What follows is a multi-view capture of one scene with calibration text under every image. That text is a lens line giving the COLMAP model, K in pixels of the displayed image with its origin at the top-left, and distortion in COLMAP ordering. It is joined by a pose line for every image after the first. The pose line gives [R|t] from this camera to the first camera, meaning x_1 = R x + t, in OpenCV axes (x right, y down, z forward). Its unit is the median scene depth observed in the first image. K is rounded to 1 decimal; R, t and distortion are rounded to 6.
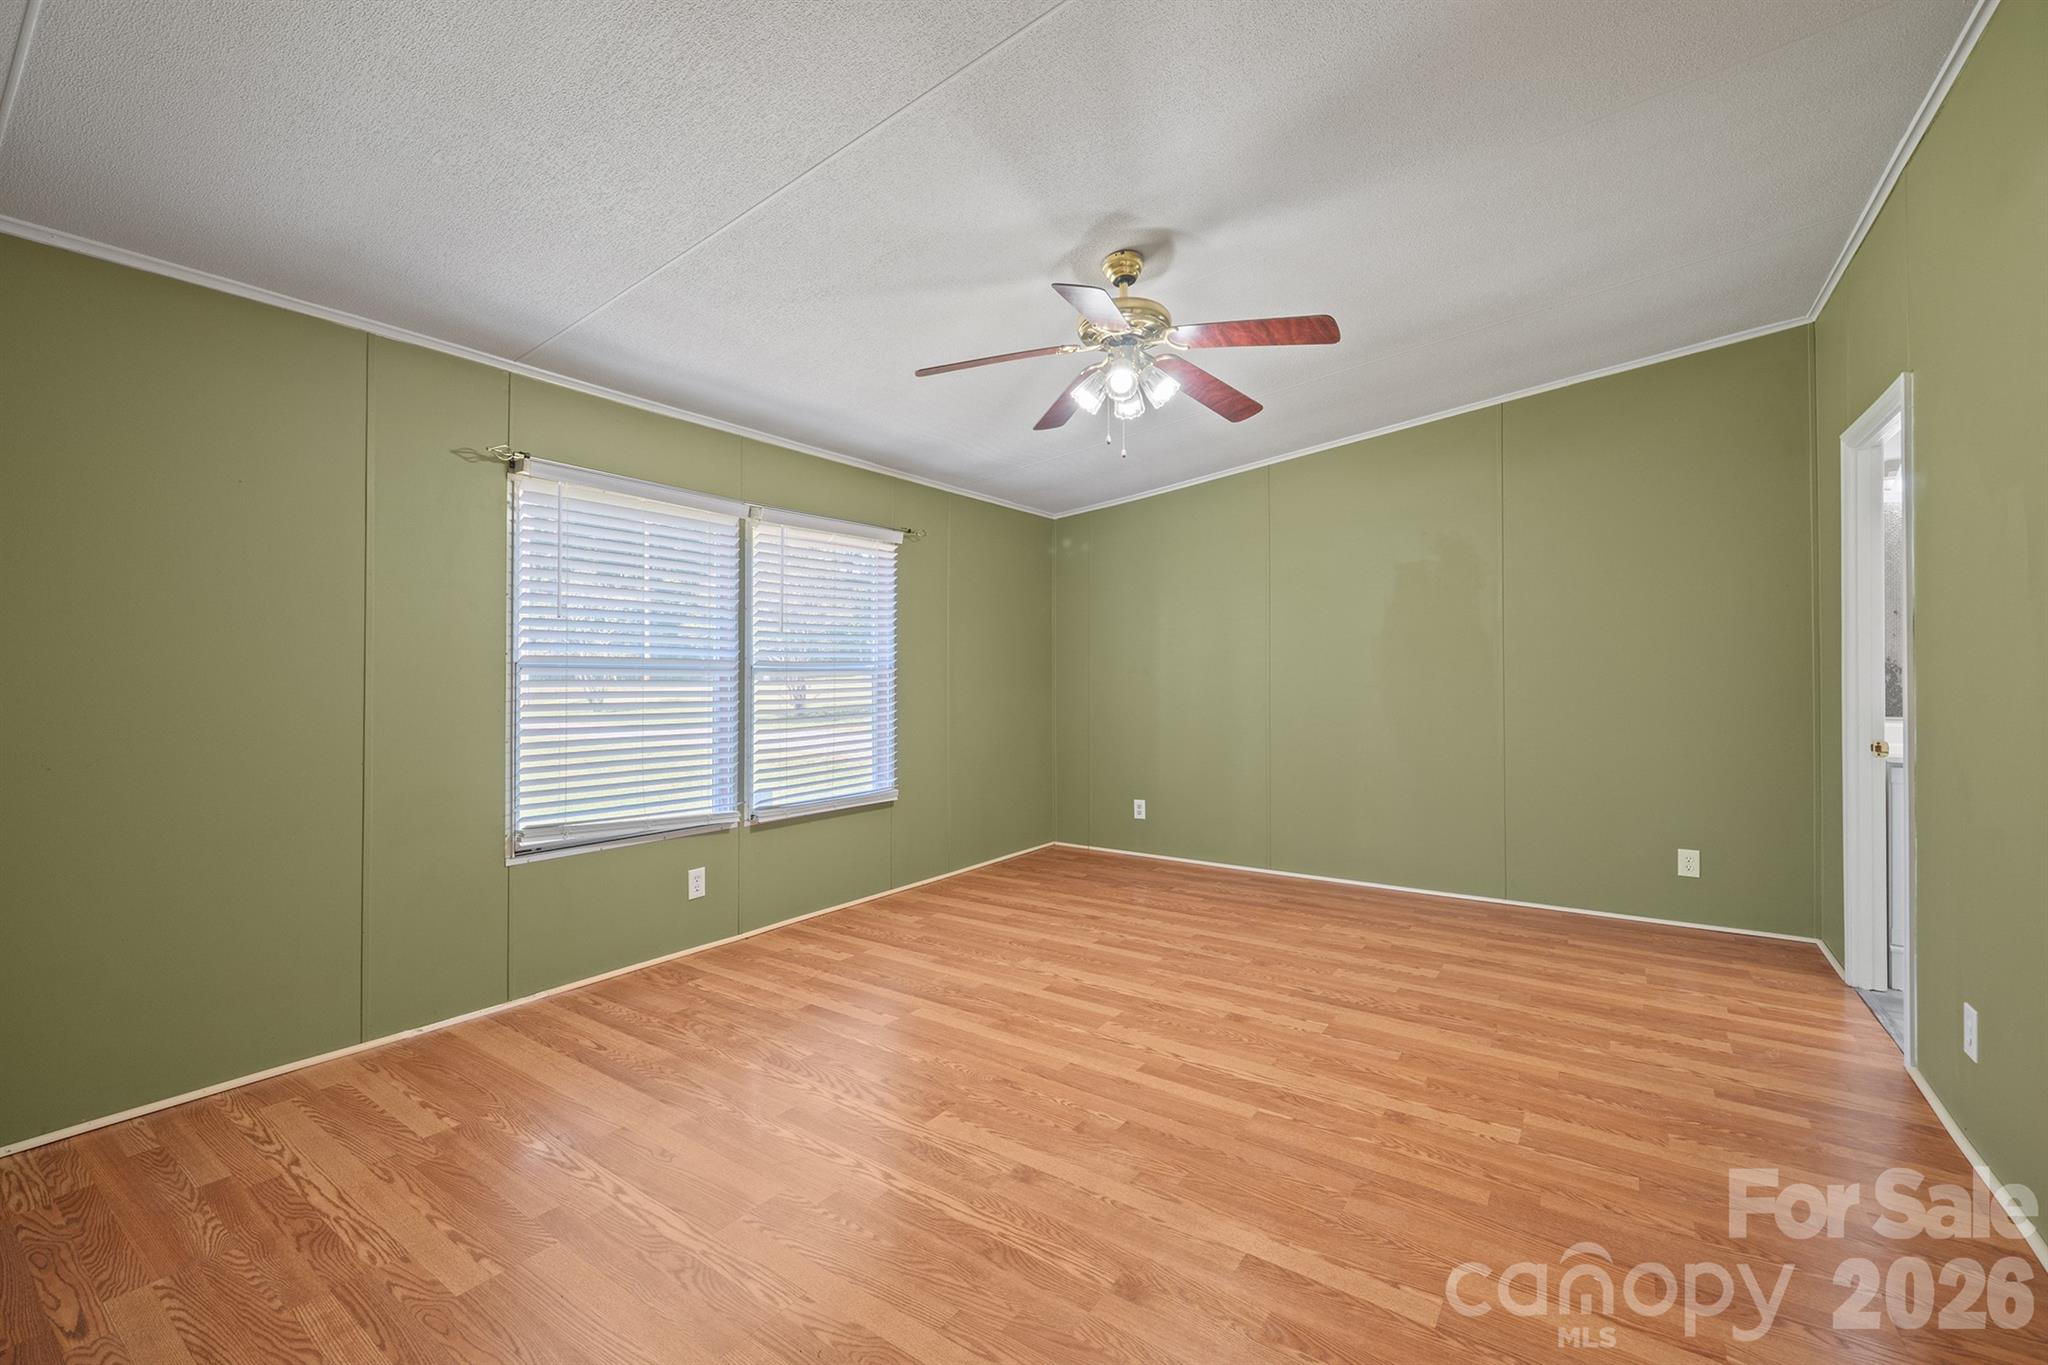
lens RADIAL K [[858.0, 0, 1019.8], [0, 858.0, 672.7], [0, 0, 1]] dist [-0.006554, 0.000222]
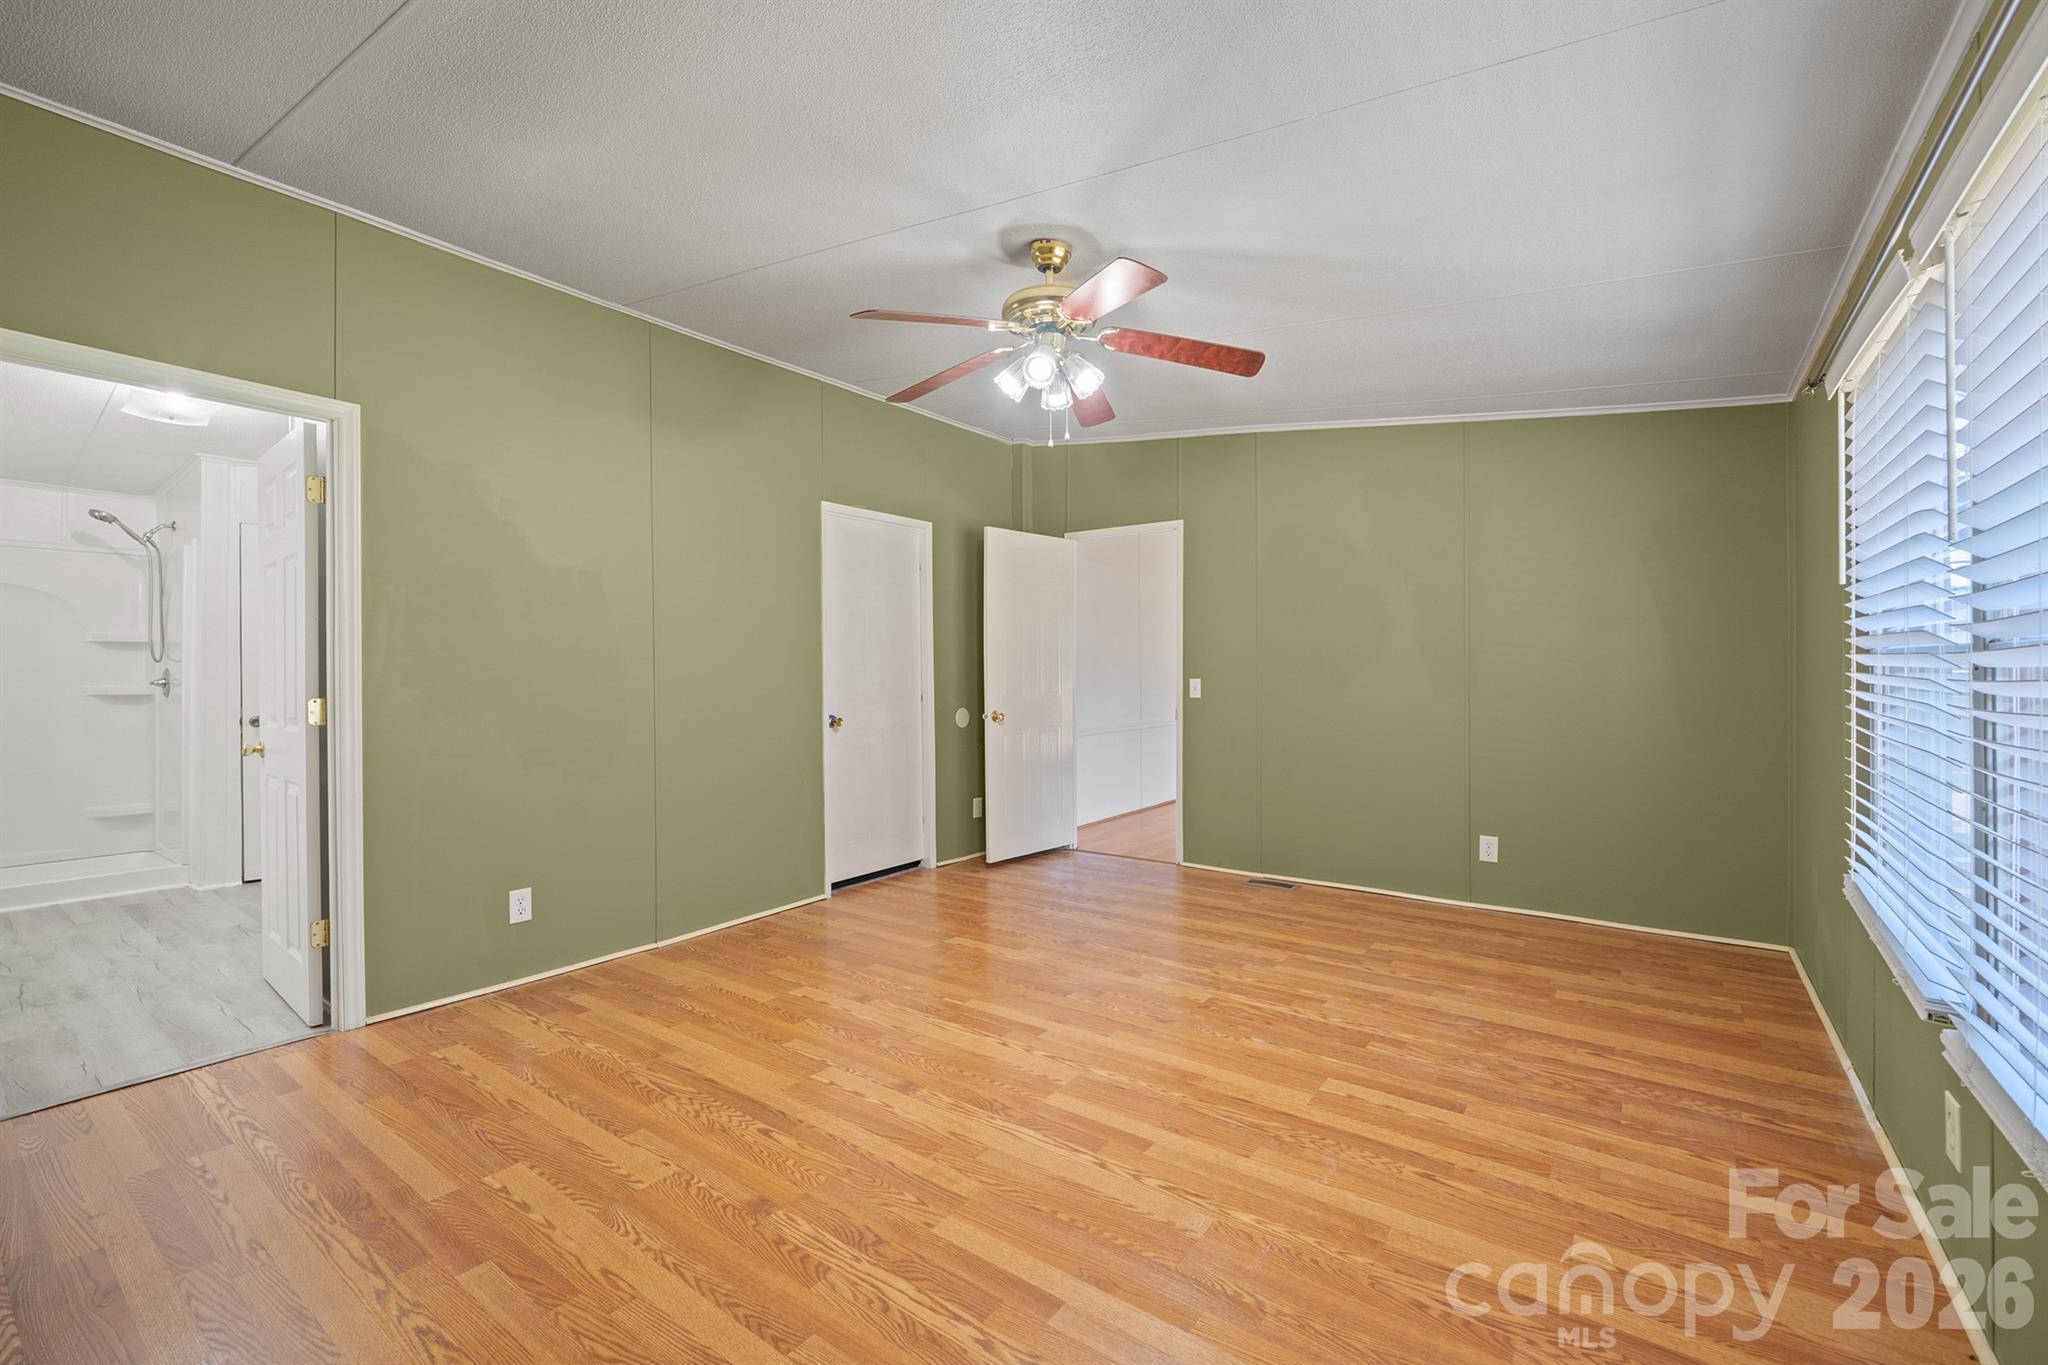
lens RADIAL K [[858.0, 0, 1028.8], [0, 858.0, 674.7], [0, 0, 1]] dist [-0.006554, 0.000222]
pose [[-0.999813, 0.004762, 0.018755, 0.119628], [0.004797, 0.999987, 0.001855, 0.004852], [-0.018745, 0.001944, -0.999822, 1.822711]]
